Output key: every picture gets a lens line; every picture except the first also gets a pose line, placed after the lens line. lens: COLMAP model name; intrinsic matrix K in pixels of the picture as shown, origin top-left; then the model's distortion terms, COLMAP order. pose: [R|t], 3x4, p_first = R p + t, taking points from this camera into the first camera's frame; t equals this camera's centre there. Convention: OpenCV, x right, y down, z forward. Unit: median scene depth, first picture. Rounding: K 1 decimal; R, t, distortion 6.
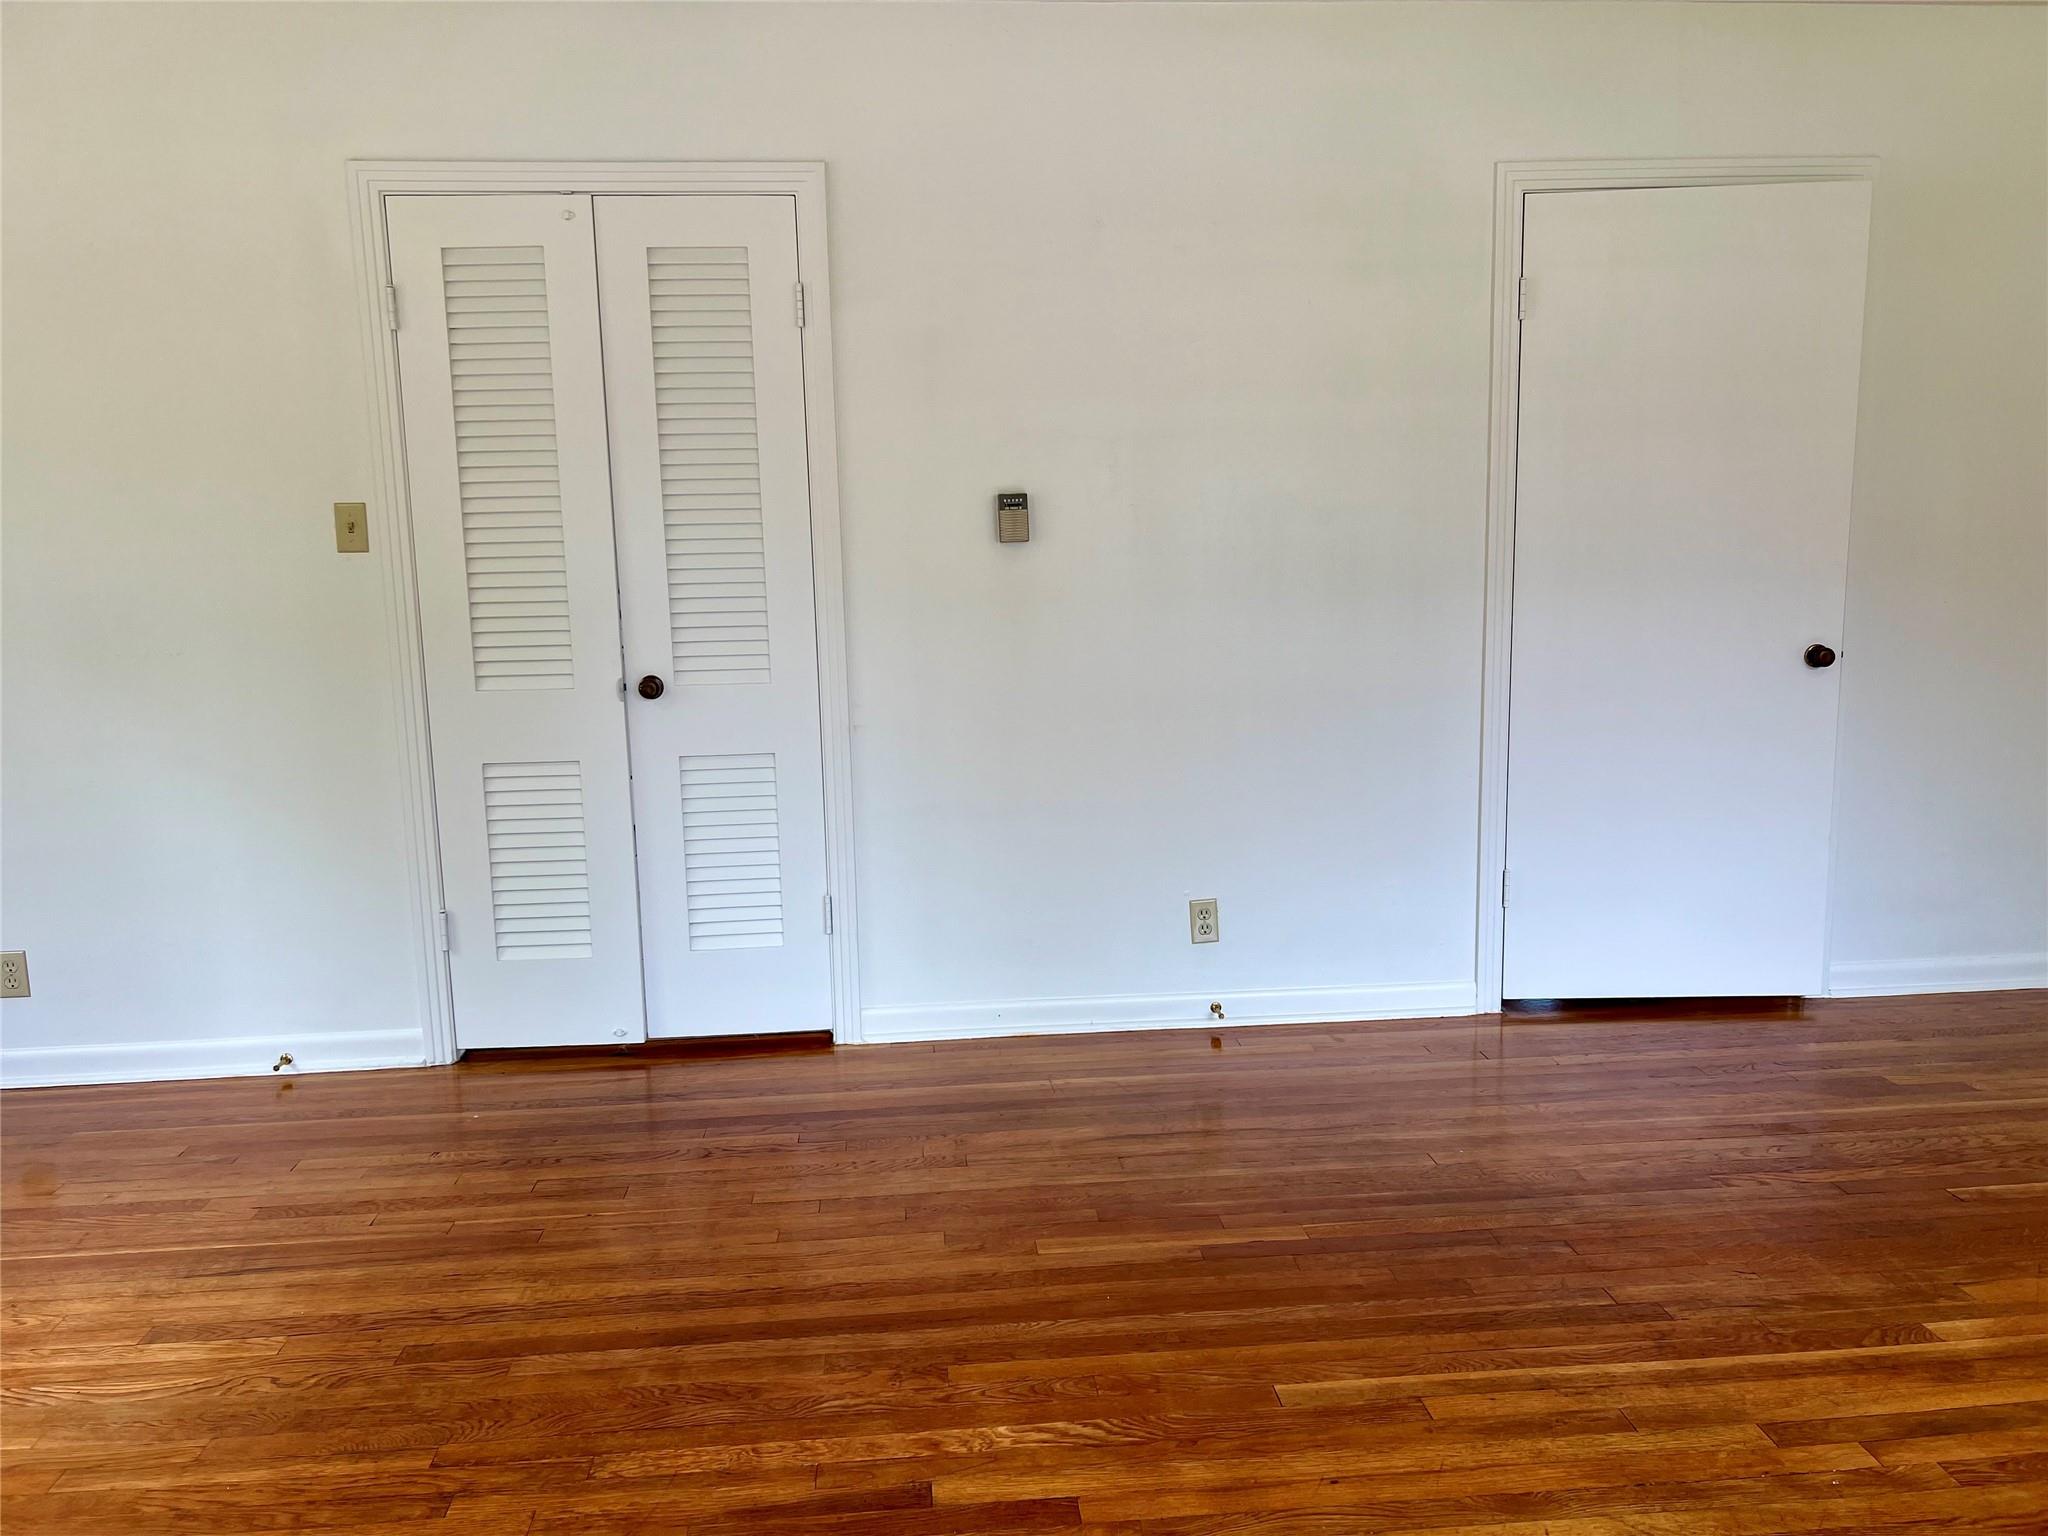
lens RADIAL K [[1551.9, 0, 1032.3], [0, 1551.9, 765.8], [0, 0, 1]] dist [0.054654, -0.067441]
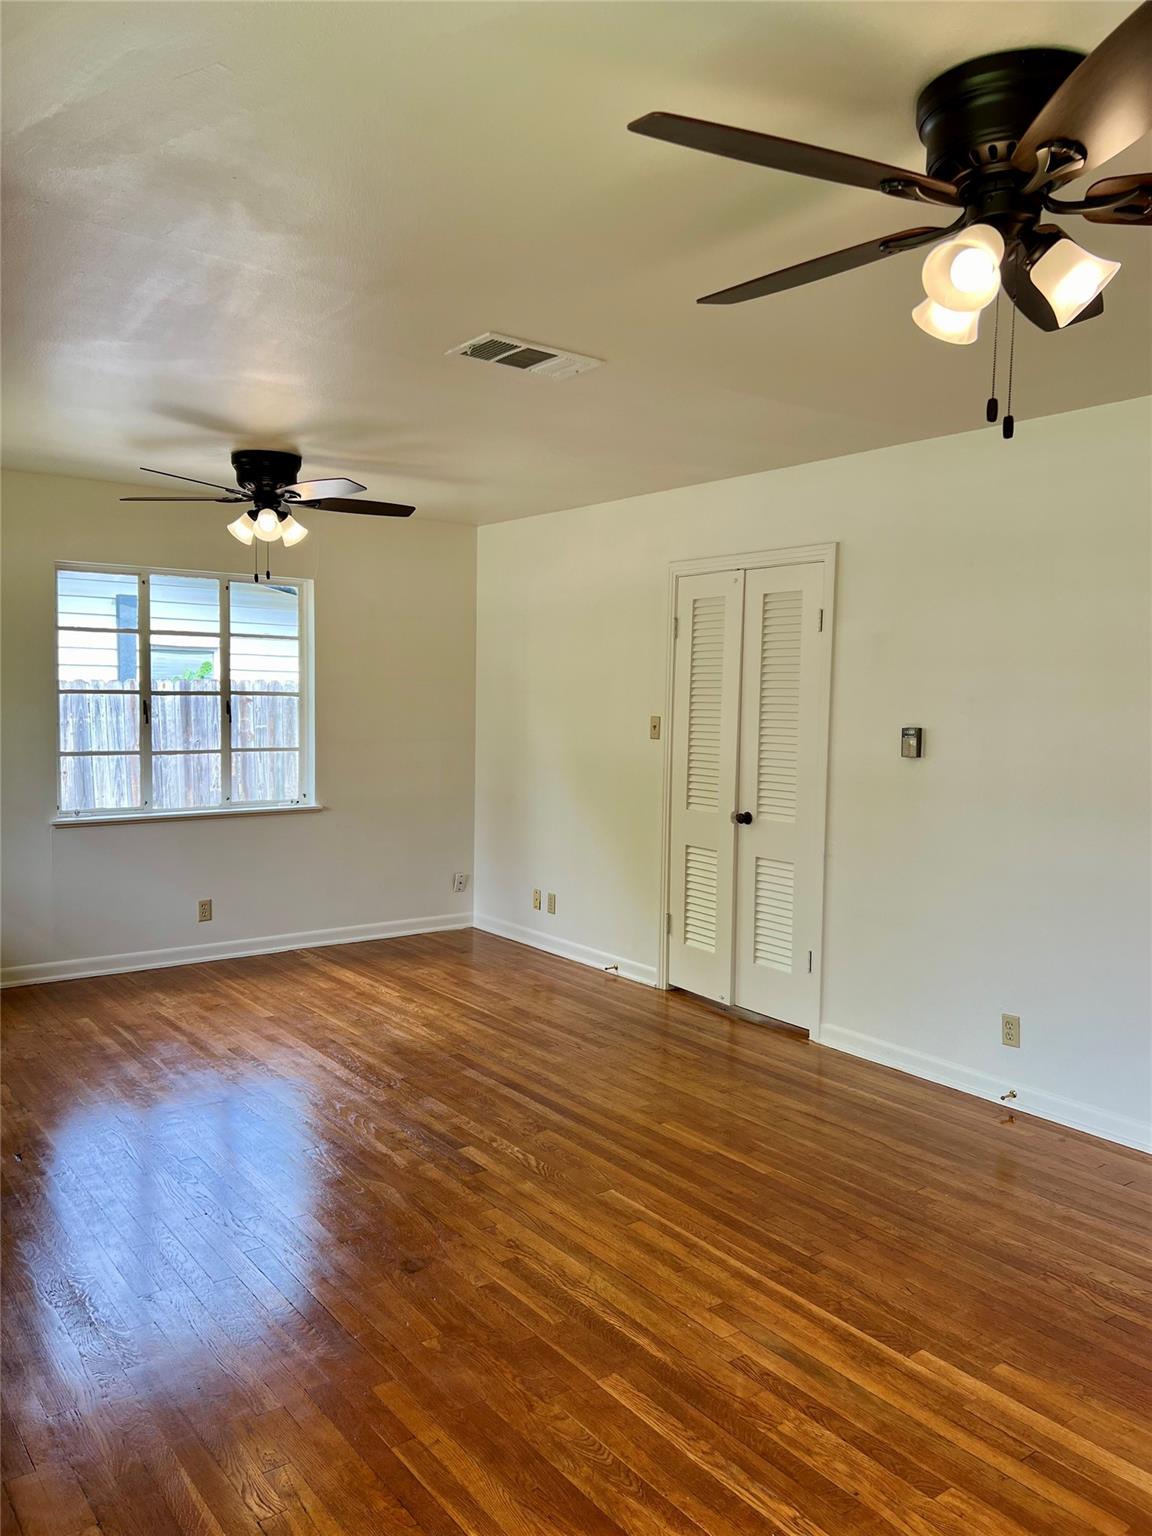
lens RADIAL K [[1163.9, 0, 583.3], [0, 1163.9, 770.4], [0, 0, 1]] dist [0.054654, -0.067441]
pose [[0.532667, 0.092499, -0.841255, 1.128347], [-0.166195, 0.986088, 0.003192, -0.106943], [0.829846, 0.138113, 0.540629, 0.078052]]
